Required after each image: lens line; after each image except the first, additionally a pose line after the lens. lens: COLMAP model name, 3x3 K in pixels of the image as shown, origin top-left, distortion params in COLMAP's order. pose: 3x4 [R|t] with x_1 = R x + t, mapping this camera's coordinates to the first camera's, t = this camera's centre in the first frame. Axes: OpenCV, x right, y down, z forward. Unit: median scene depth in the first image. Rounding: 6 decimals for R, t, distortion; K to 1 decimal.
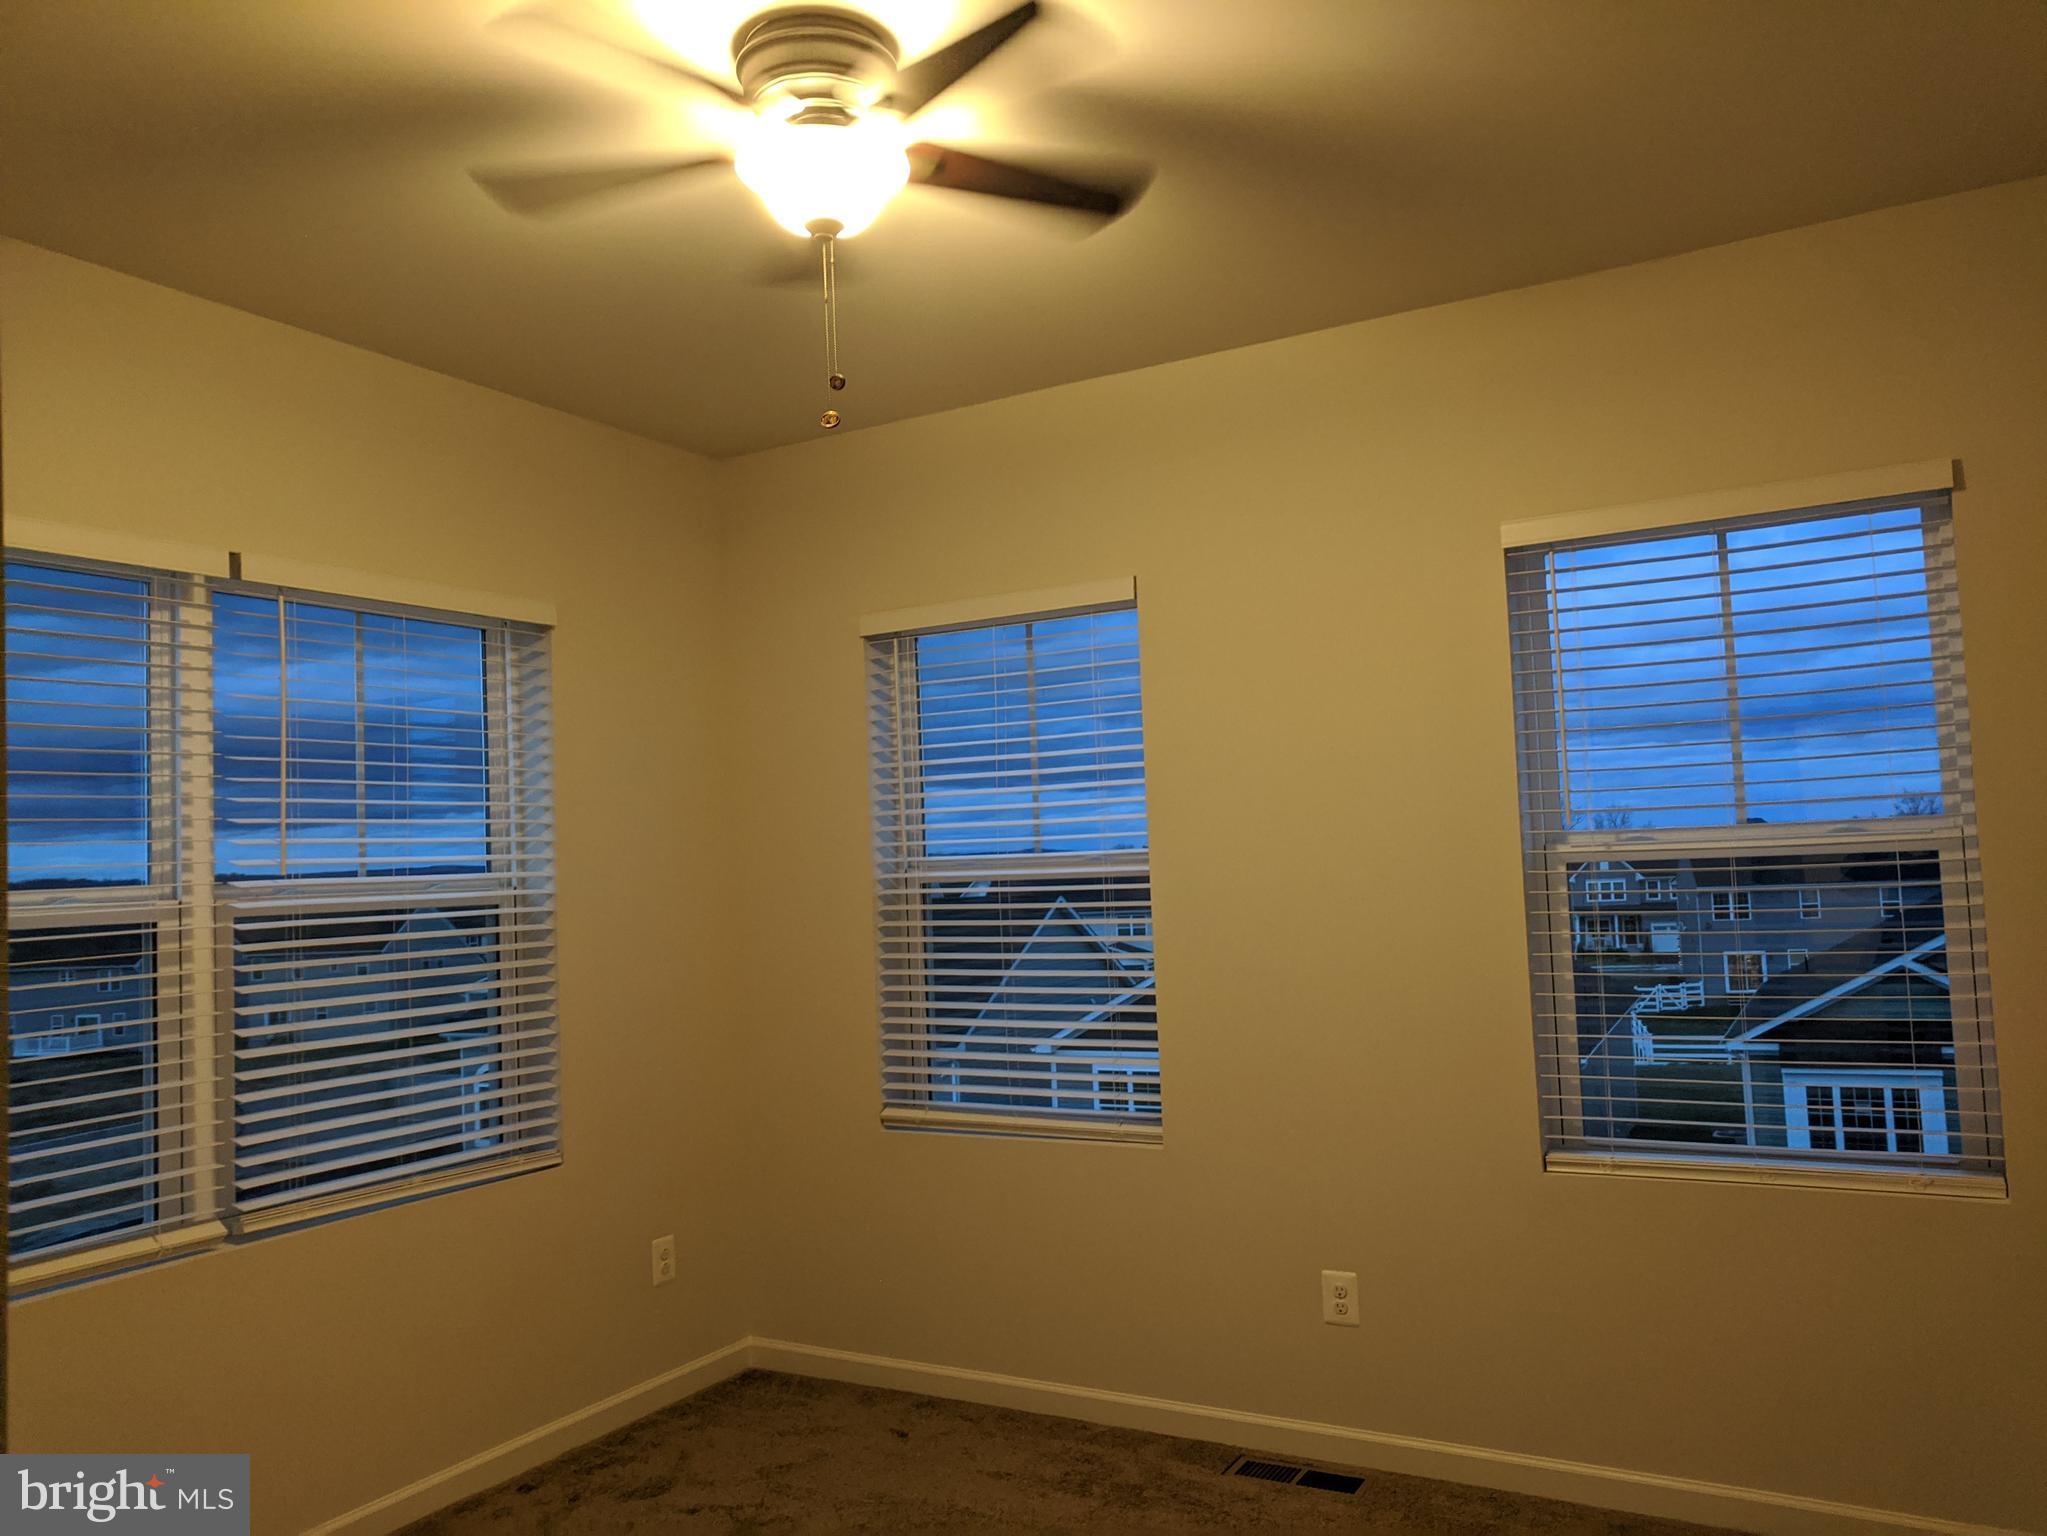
lens RADIAL K [[1519.5, 0, 1054.4], [0, 1519.5, 720.1], [0, 0, 1]] dist [-0.023325, -0.006181]
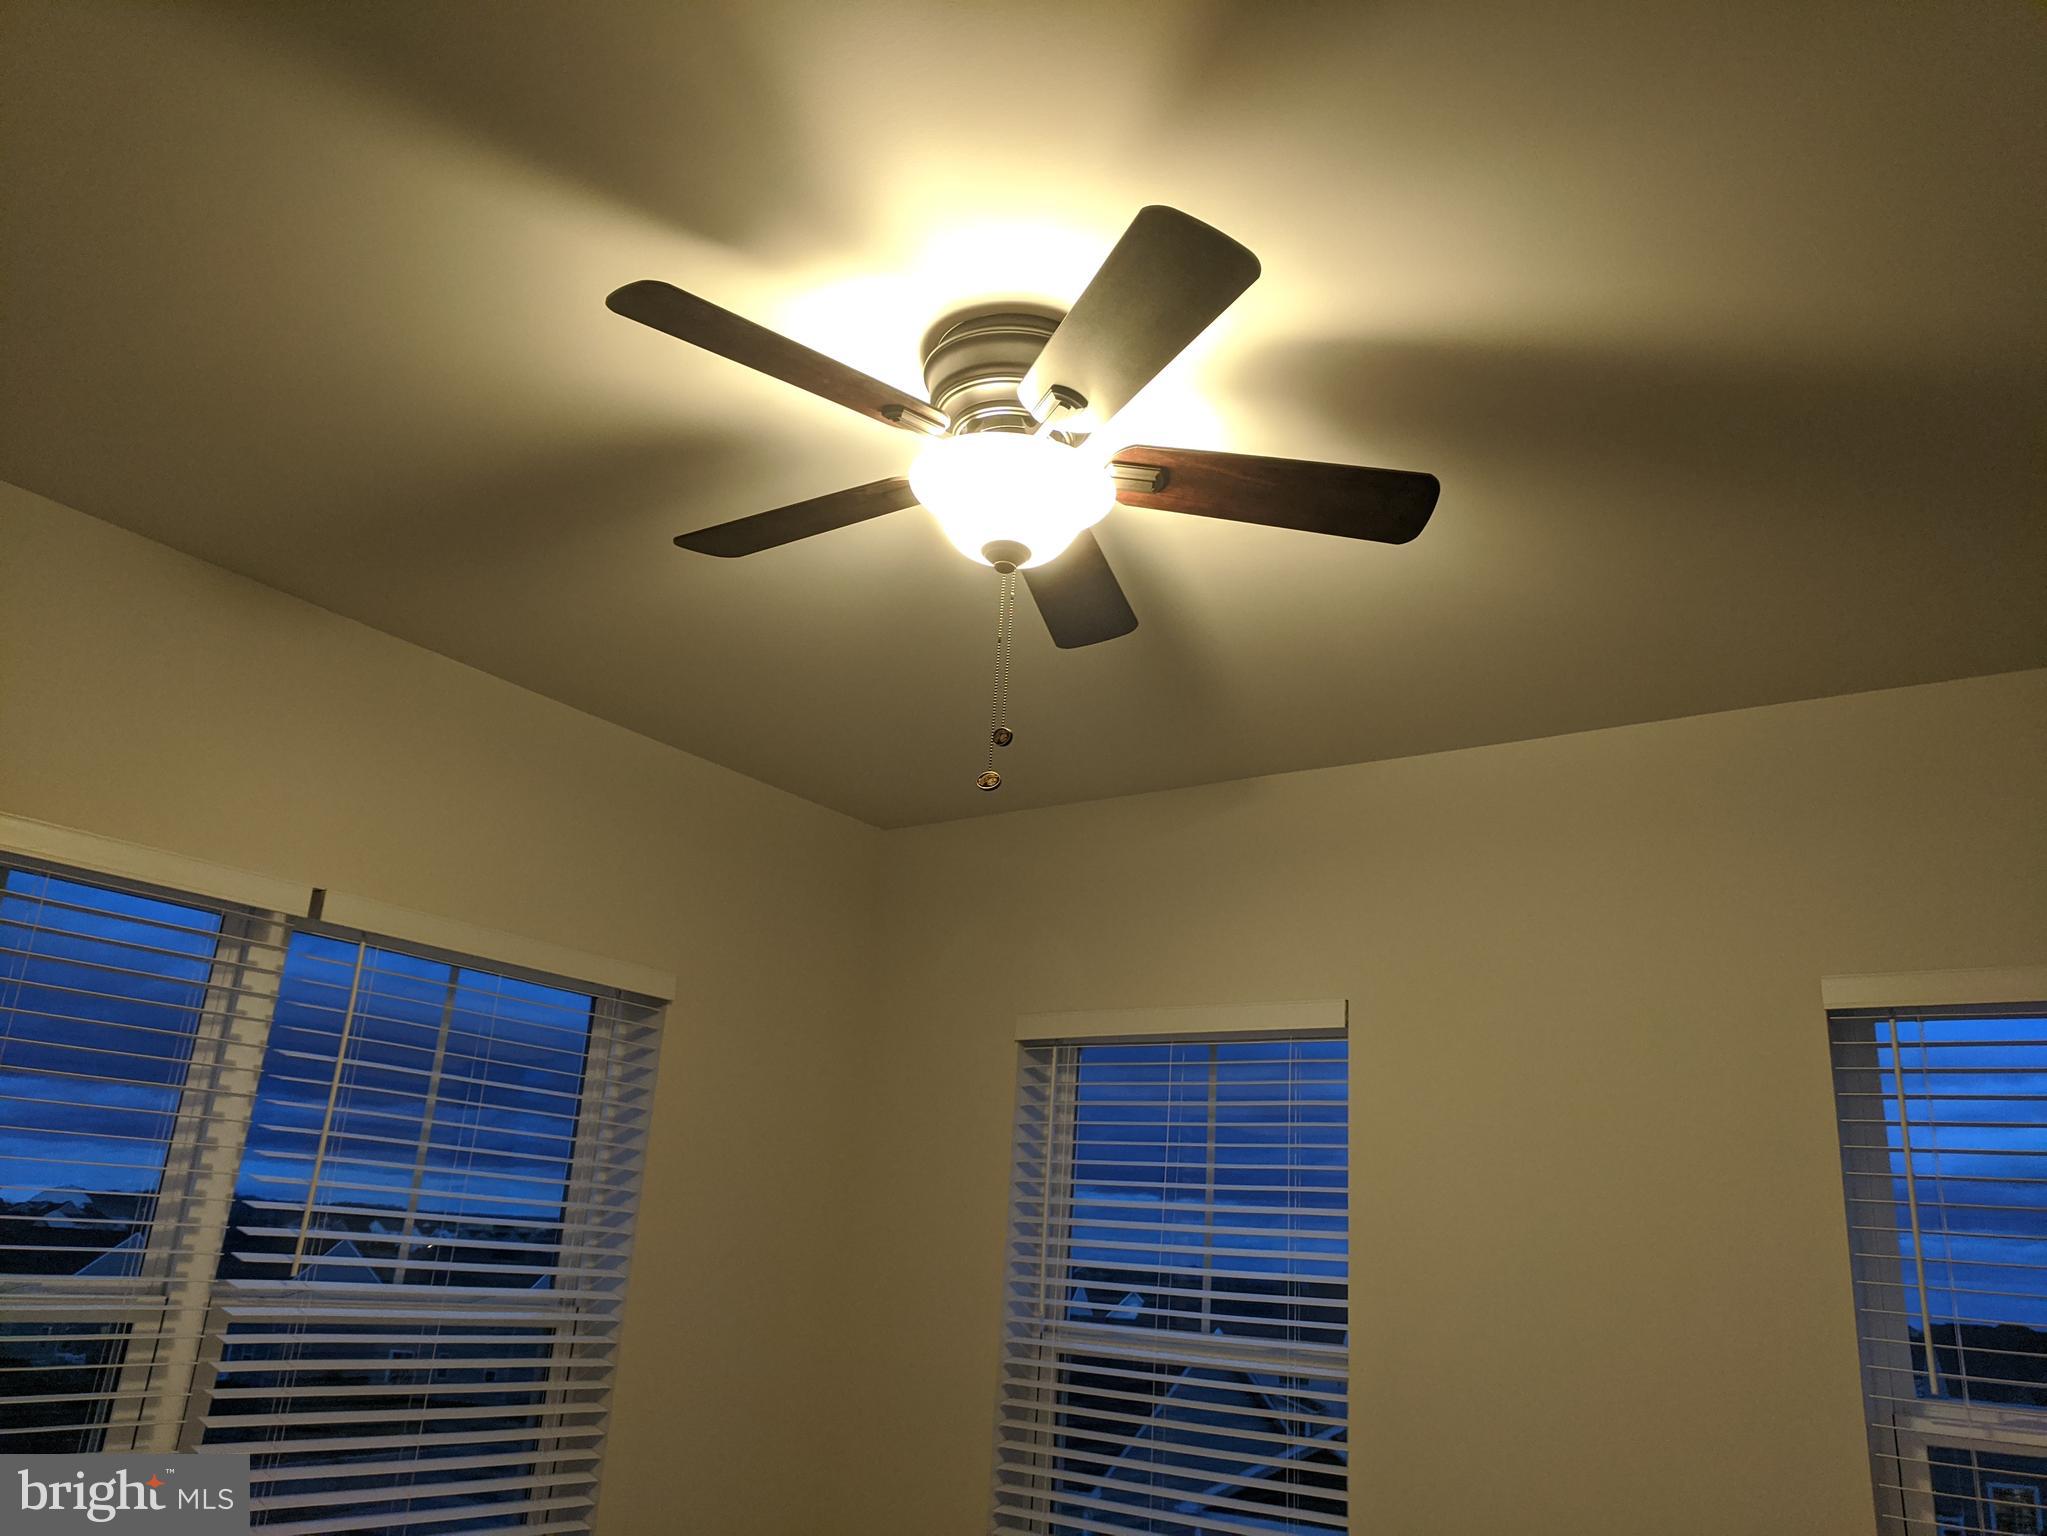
lens RADIAL K [[1532.9, 0, 1023.5], [0, 1532.9, 768.0], [0, 0, 1]] dist [0.023374, -0.014234]
pose [[0.987796, 0.065962, -0.141093, -0.011375], [-0.095831, 0.971520, -0.216716, -0.021152], [0.122780, 0.227593, 0.965985, 0.142447]]
